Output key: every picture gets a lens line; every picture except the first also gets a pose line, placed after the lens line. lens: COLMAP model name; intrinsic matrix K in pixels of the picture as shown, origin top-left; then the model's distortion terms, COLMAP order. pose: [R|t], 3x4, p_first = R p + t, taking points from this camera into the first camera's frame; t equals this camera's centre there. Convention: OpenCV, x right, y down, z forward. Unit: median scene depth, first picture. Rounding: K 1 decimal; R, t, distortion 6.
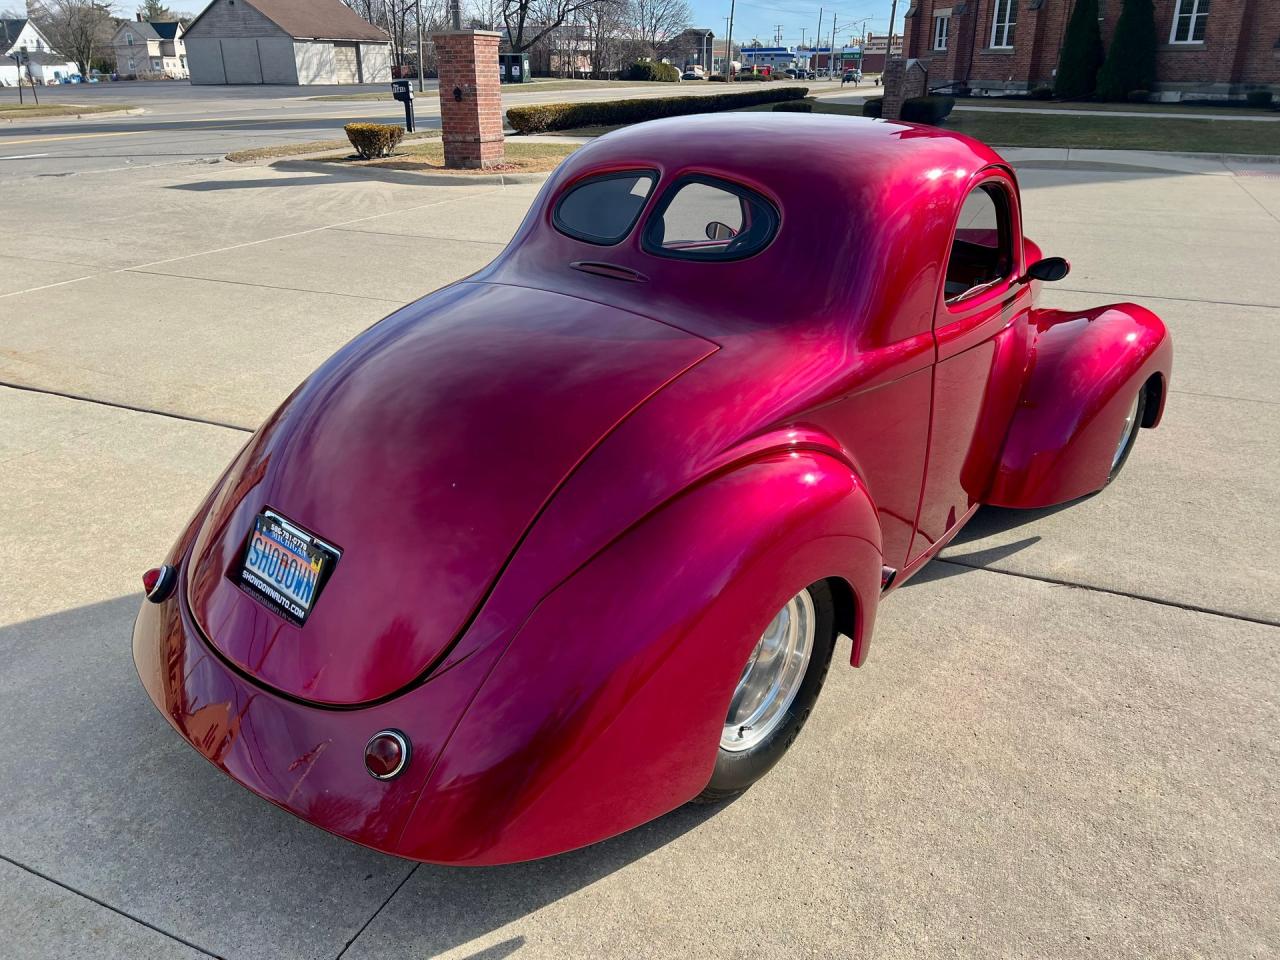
lens RADIAL K [[966.9, 0, 640.9], [0, 966.9, 482.7], [0, 0, 1]] dist [0.041583, -0.046738]
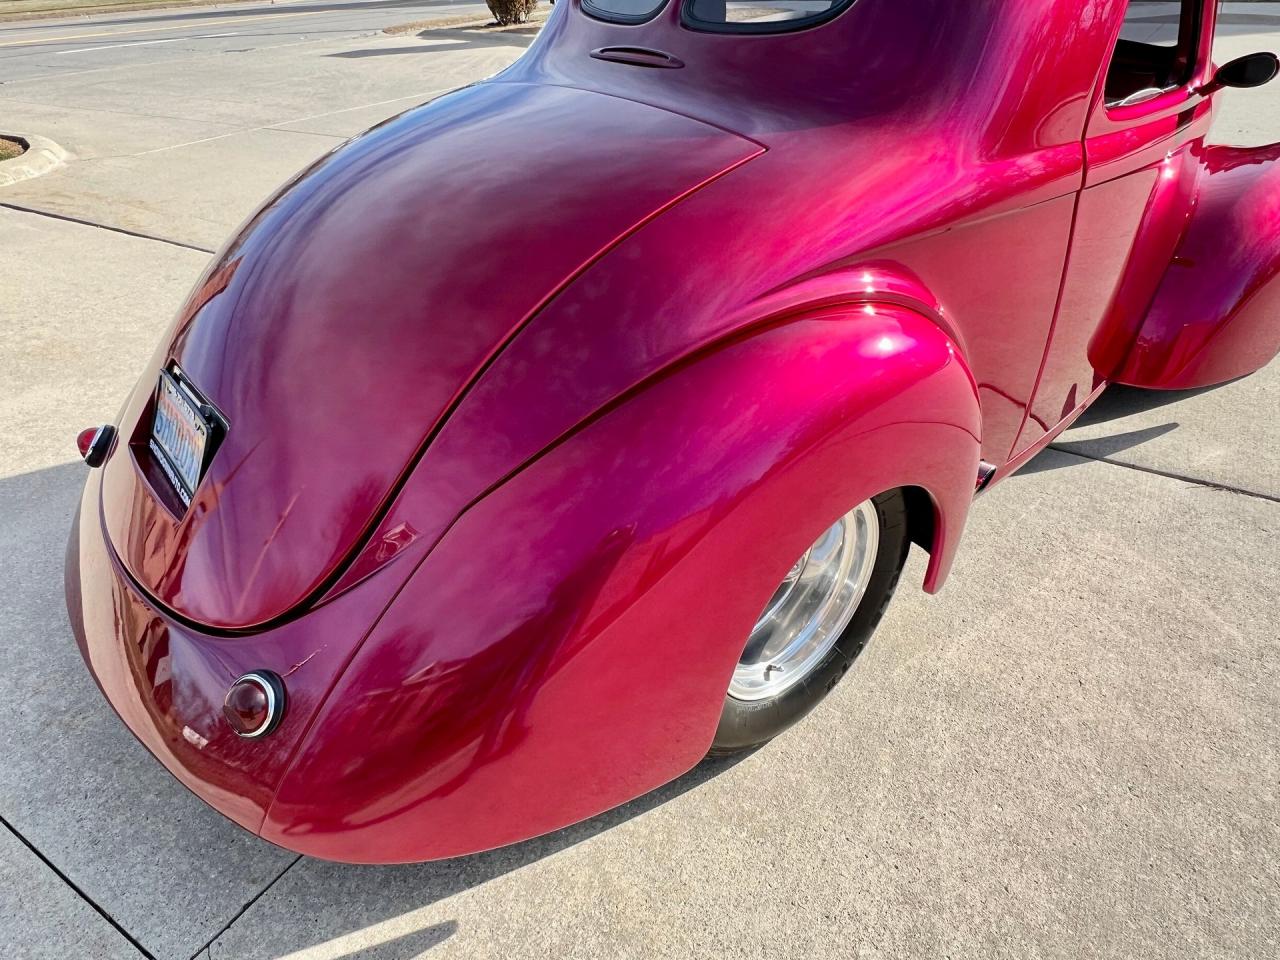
lens RADIAL K [[832.4, 0, 638.2], [0, 832.4, 487.4], [0, 0, 1]] dist [-0.003452, -0.000254]
pose [[0.989151, 0.053893, -0.136659, 0.080501], [-0.029704, 0.984435, 0.173223, -0.000686], [0.143868, -0.167285, 0.975355, 0.347433]]
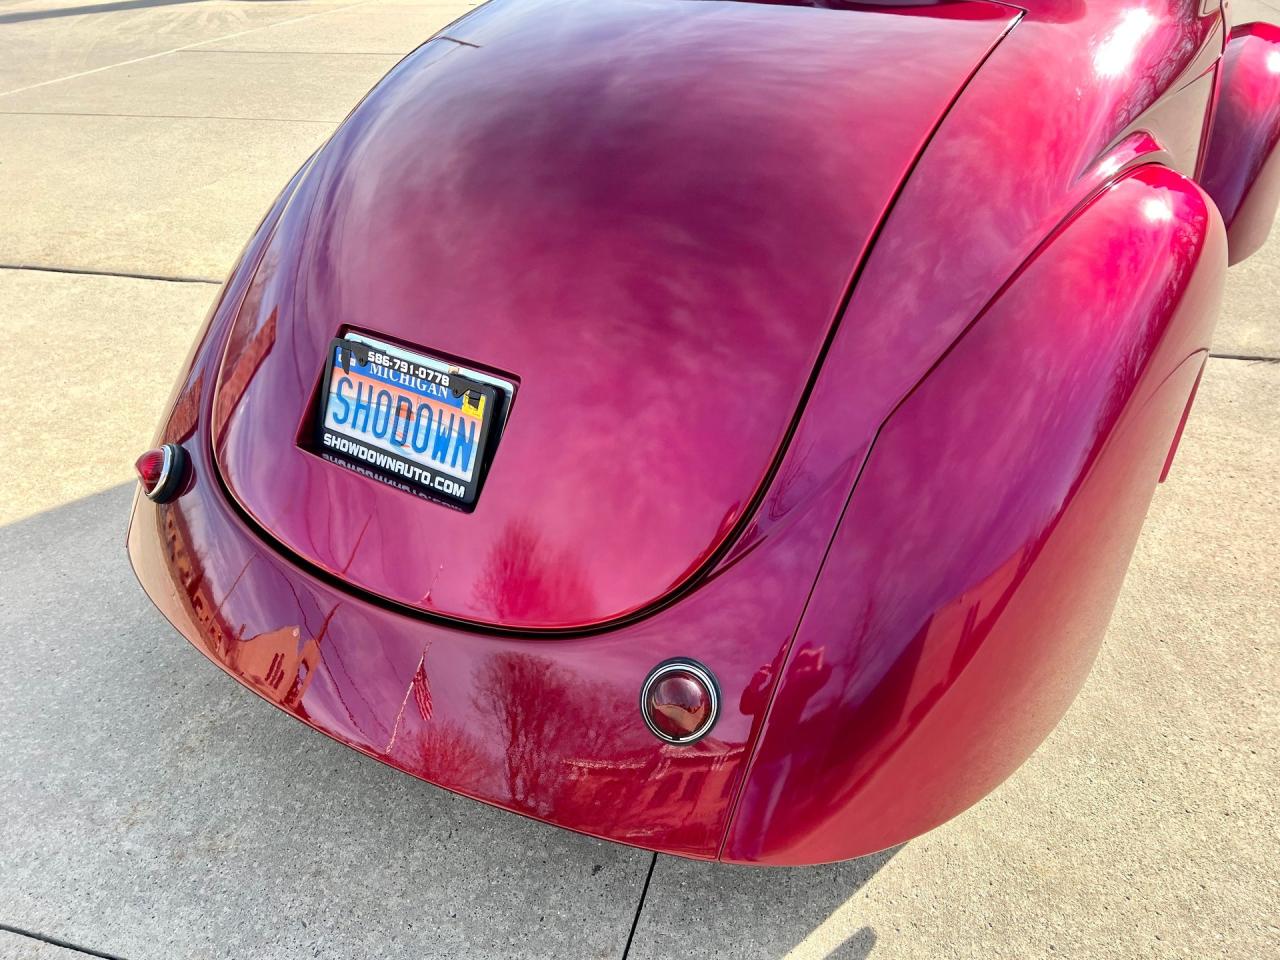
lens RADIAL K [[964.9, 0, 644.6], [0, 964.9, 476.8], [0, 0, 1]] dist [0.049195, -0.056362]
pose [[0.987666, -0.110236, 0.111192, -0.254931], [0.093071, 0.984411, 0.149244, 0.040306], [-0.125910, -0.137054, 0.982529, 0.334116]]
